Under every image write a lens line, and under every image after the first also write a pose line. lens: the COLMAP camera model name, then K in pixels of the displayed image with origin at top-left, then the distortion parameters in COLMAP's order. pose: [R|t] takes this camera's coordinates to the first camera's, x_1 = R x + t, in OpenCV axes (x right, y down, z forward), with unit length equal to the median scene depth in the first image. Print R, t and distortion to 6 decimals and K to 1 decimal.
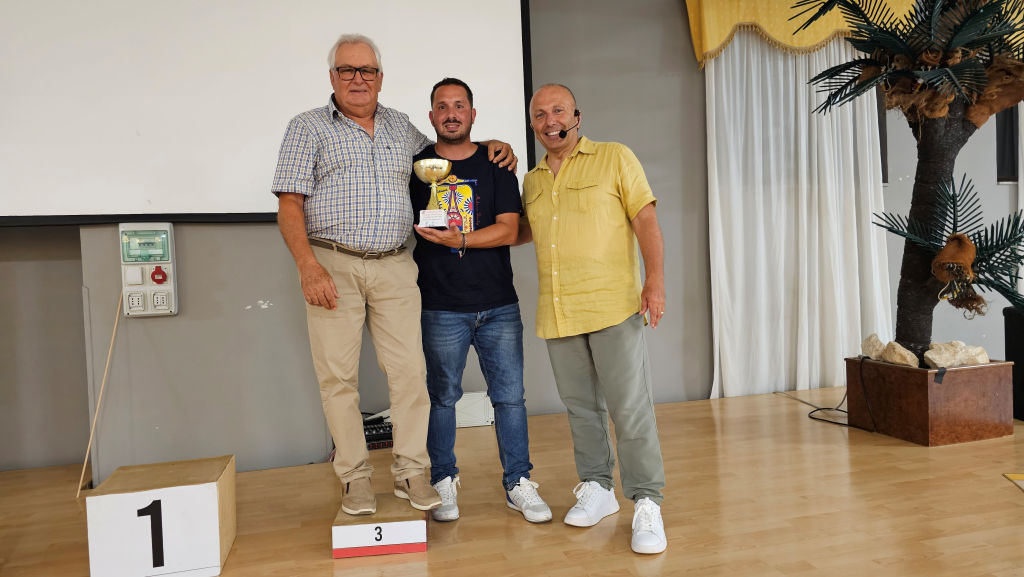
lens RADIAL K [[682.5, 0, 507.7], [0, 682.5, 293.7], [0, 0, 1]] dist [0.046025, -0.044305]
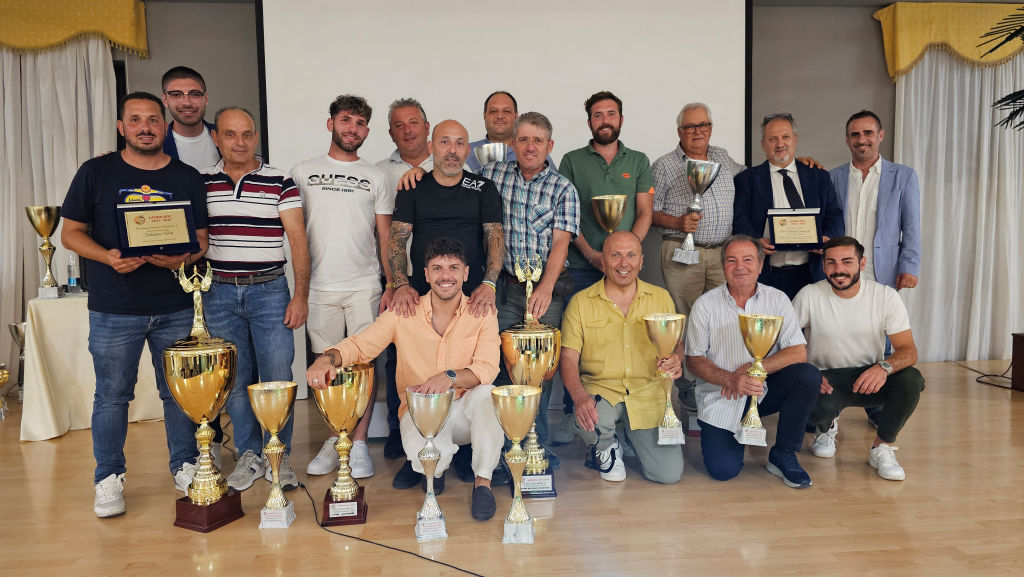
lens RADIAL K [[682.7, 0, 505.2], [0, 682.7, 290.6], [0, 0, 1]] dist [0.037550, -0.030855]
pose [[0.981614, 0.036965, -0.187261, -0.150842], [-0.029214, 0.998605, 0.043983, -0.005779], [0.188626, -0.037703, 0.981325, -0.330675]]
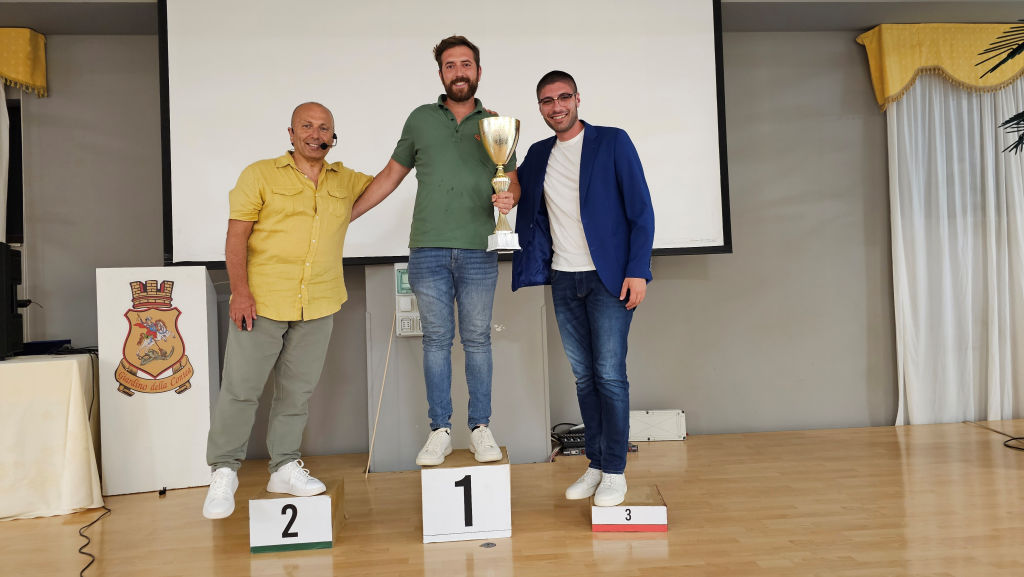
lens RADIAL K [[682.5, 0, 510.9], [0, 682.5, 288.7], [0, 0, 1]] dist [0.046025, -0.044305]
pose [[0.982552, 0.003532, -0.185955, -0.093145], [-0.011157, 0.999138, -0.039974, -0.005274], [0.185654, 0.041351, 0.981745, -0.156539]]
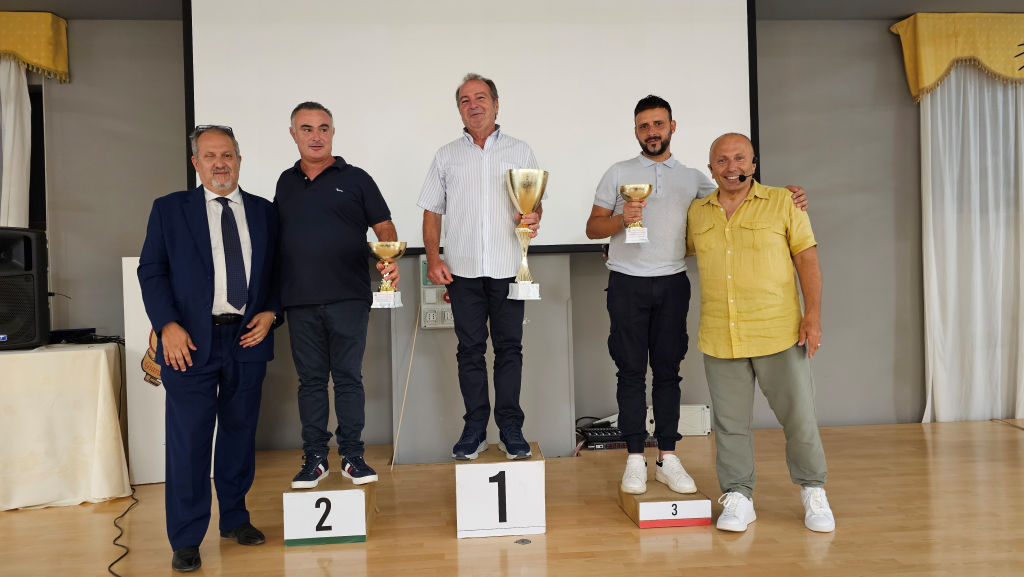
lens RADIAL K [[682.5, 0, 509.5], [0, 682.5, 293.3], [0, 0, 1]] dist [0.046025, -0.044305]
pose [[0.980648, 0.017236, -0.195020, -0.125601], [-0.020813, 0.999650, -0.016309, -0.011060], [0.194671, 0.020052, 0.980664, -0.151963]]
